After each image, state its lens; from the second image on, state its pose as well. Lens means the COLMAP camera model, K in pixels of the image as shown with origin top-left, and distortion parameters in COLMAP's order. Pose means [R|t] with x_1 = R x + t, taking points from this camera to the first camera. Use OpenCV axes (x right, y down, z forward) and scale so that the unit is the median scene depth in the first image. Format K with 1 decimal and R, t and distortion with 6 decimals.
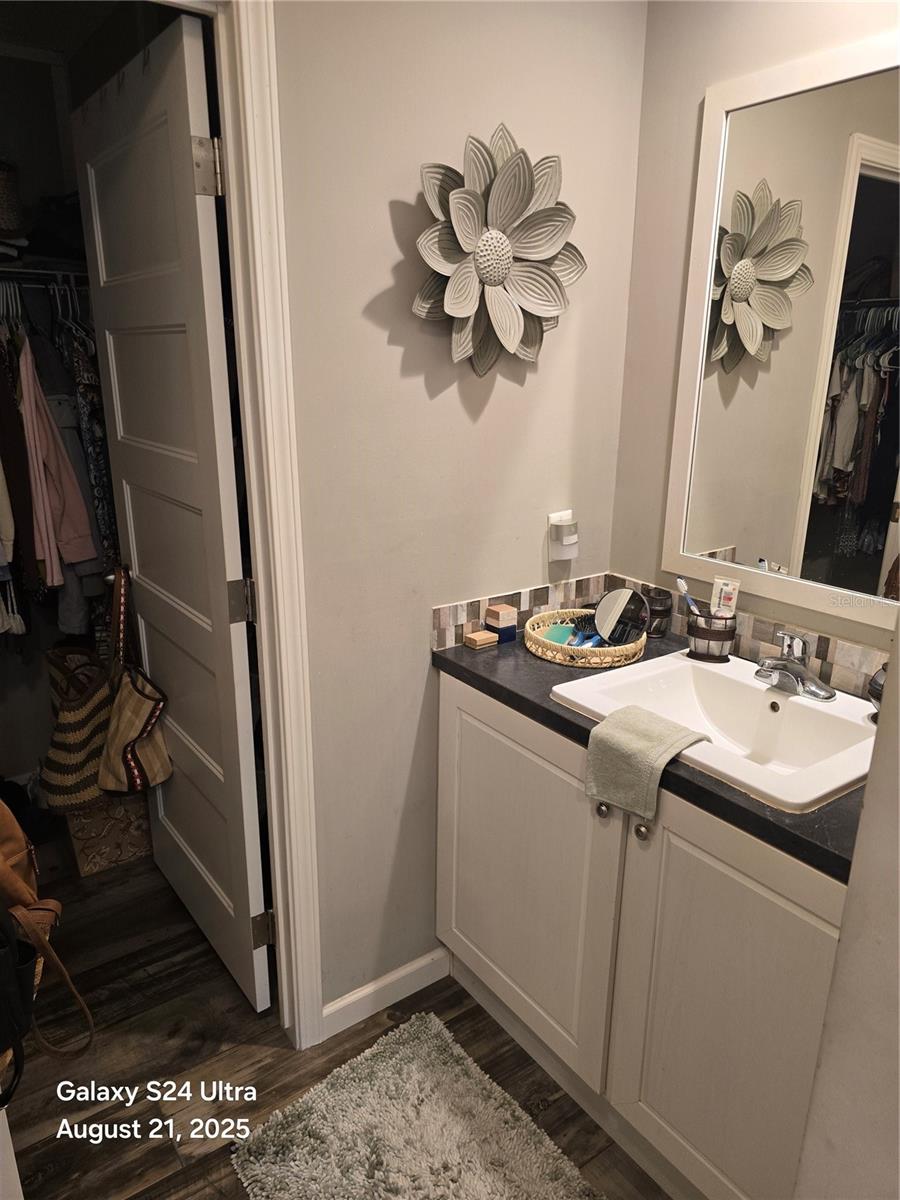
lens RADIAL K [[810.3, 0, 447.4], [0, 810.3, 599.1], [0, 0, 1]] dist [0.053392, -0.049673]
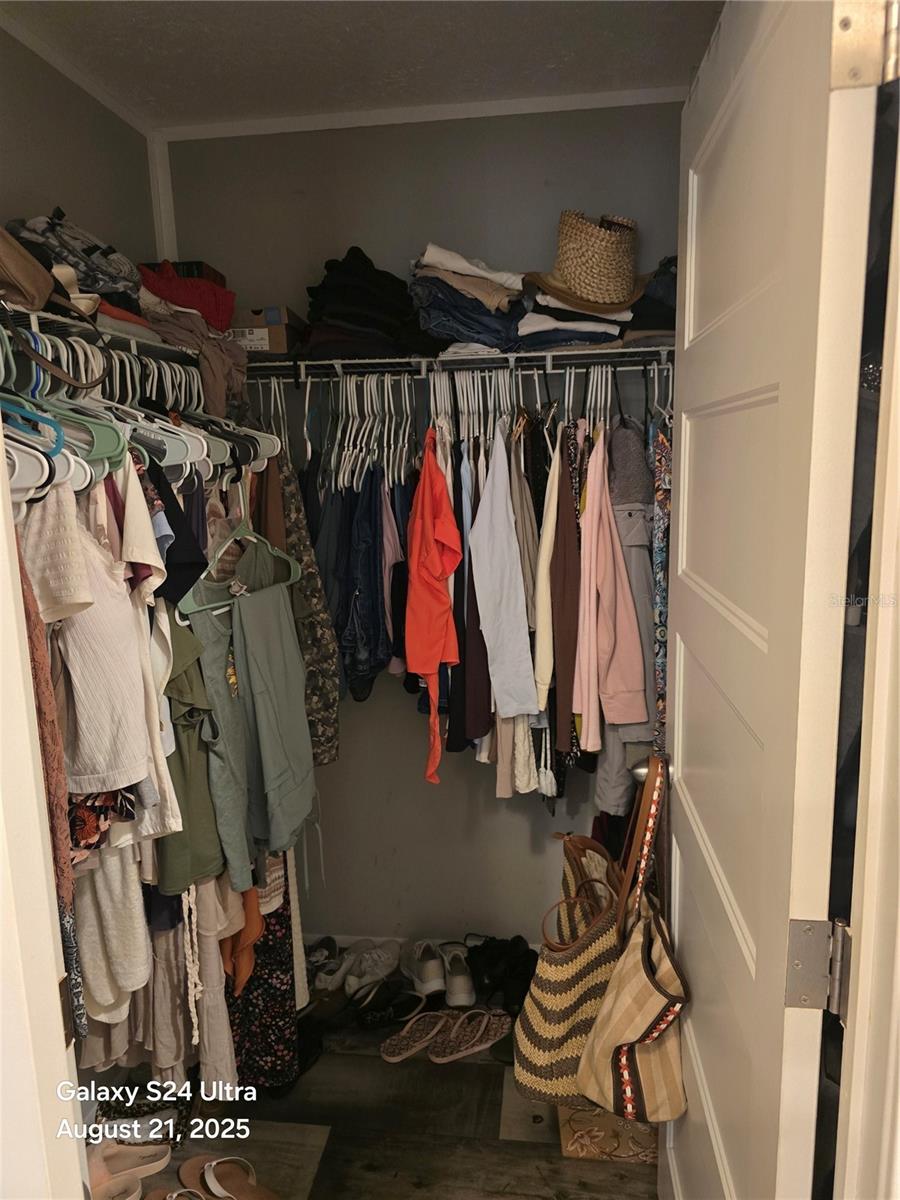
lens RADIAL K [[810.3, 0, 453.4], [0, 810.3, 598.7], [0, 0, 1]] dist [0.053392, -0.049673]
pose [[0.731019, 0.094537, -0.675777, -0.085023], [-0.166678, 0.985095, -0.042495, -0.111801], [0.661687, 0.143702, 0.735880, 0.379583]]
